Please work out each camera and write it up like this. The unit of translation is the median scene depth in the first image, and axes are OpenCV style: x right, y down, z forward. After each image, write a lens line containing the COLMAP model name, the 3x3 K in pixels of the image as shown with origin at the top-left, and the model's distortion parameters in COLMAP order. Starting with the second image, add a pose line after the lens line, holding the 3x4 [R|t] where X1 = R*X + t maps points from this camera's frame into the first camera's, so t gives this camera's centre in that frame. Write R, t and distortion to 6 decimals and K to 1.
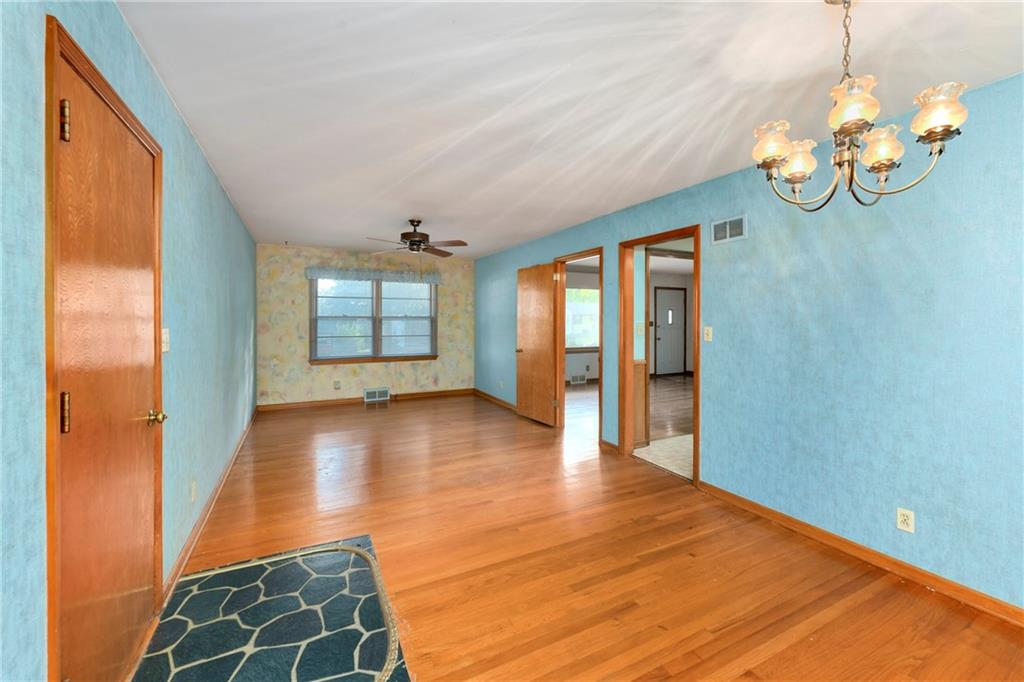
lens RADIAL K [[419.9, 0, 518.6], [0, 419.9, 320.2], [0, 0, 1]] dist [0.008831, -0.002491]
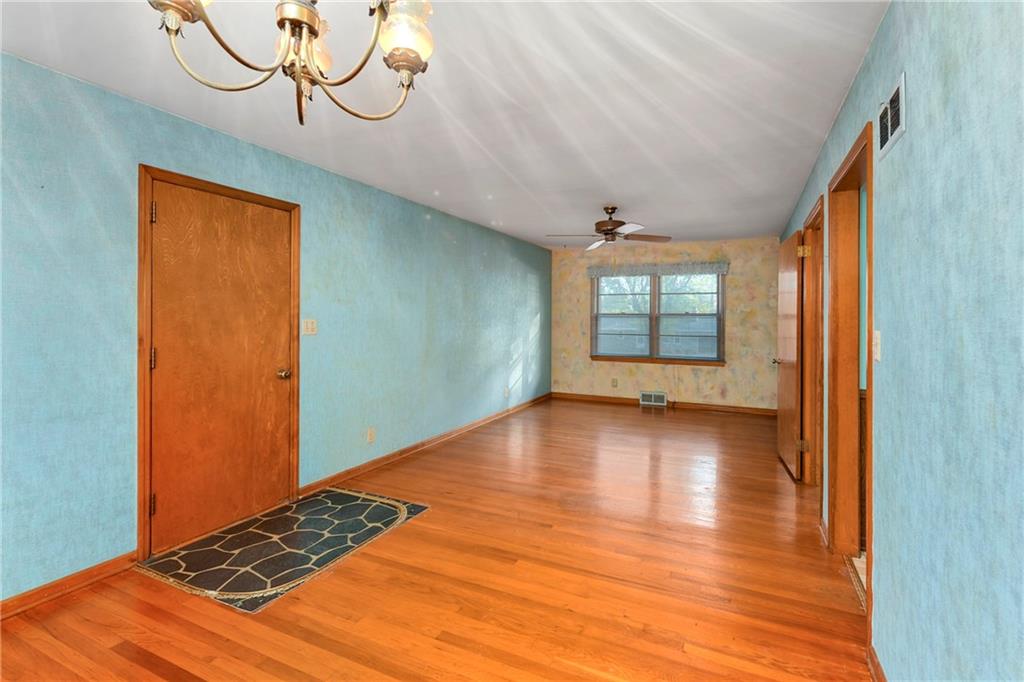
lens RADIAL K [[455.0, 0, 531.6], [0, 455.0, 313.9], [0, 0, 1]] dist [0.008648, -0.000388]
pose [[0.628108, -0.002399, -0.778122, 0.292585], [-0.007496, 0.999930, -0.009133, 0.002700], [0.778090, 0.011569, 0.628047, 0.174523]]
